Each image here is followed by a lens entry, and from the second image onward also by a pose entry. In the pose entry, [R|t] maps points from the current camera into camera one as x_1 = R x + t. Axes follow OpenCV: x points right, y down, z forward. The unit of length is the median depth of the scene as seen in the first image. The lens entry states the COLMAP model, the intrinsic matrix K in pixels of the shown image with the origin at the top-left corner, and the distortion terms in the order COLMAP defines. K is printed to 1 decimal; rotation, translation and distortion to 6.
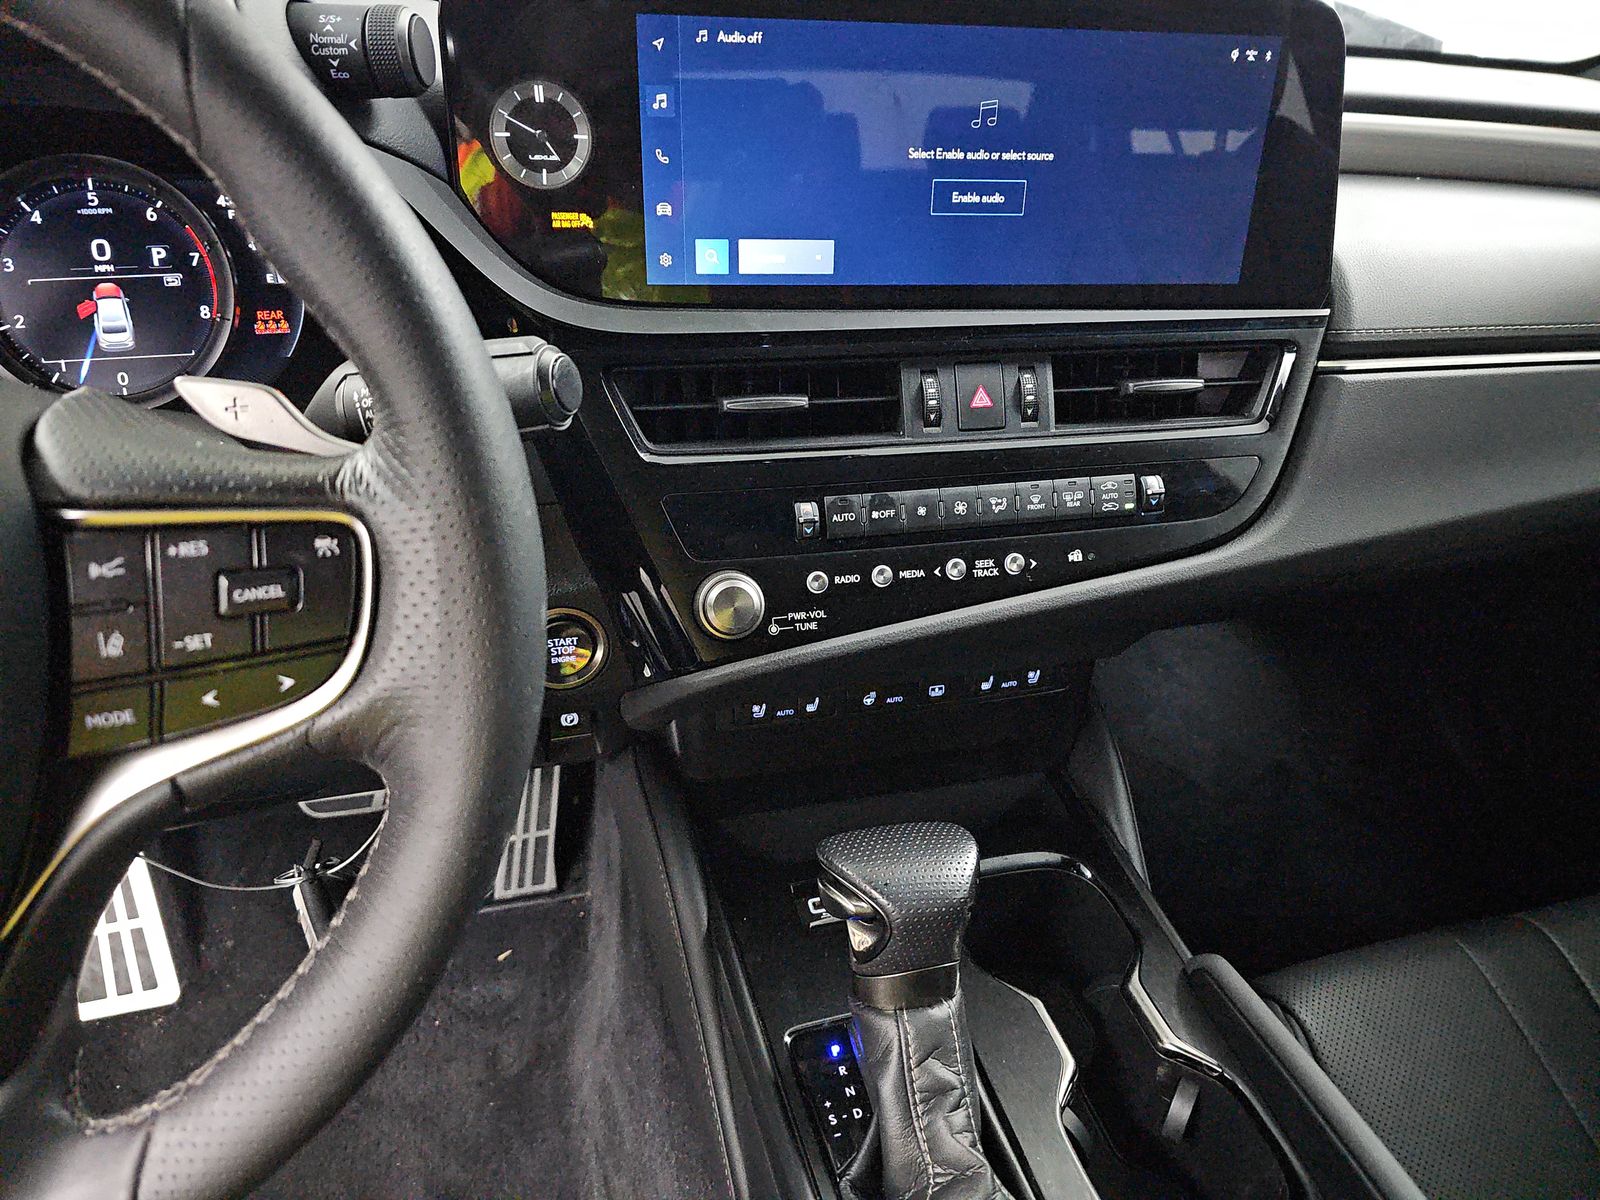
lens RADIAL K [[1046.8, 0, 800.0], [0, 1046.8, 600.0], [0, 0, 1]] dist [0.008519, -0.001660]
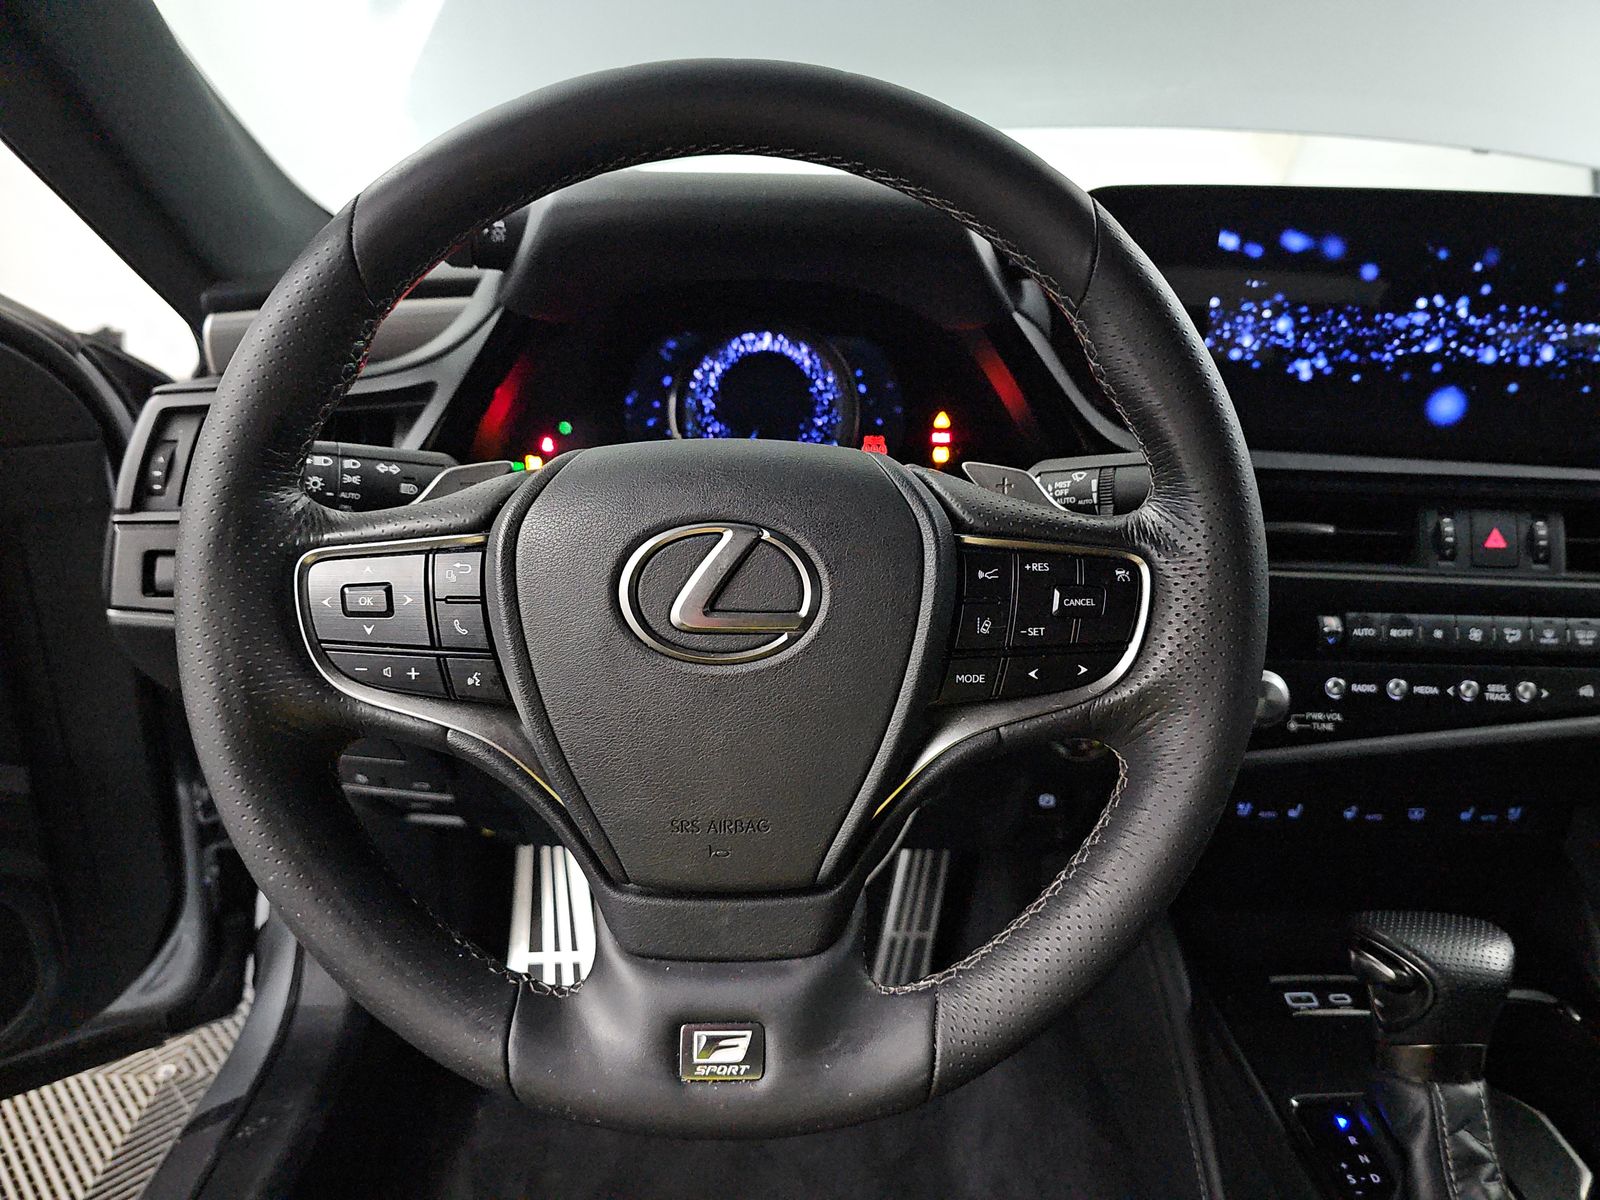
lens RADIAL K [[1095.5, 0, 800.9], [0, 1095.5, 565.7], [0, 0, 1]] dist [-0.041547, -0.001367]
pose [[0.966617, 0.085326, -0.241601, -0.260459], [-0.127642, 0.977949, -0.165298, 0.116628], [0.222169, 0.190618, 0.956193, -0.246817]]
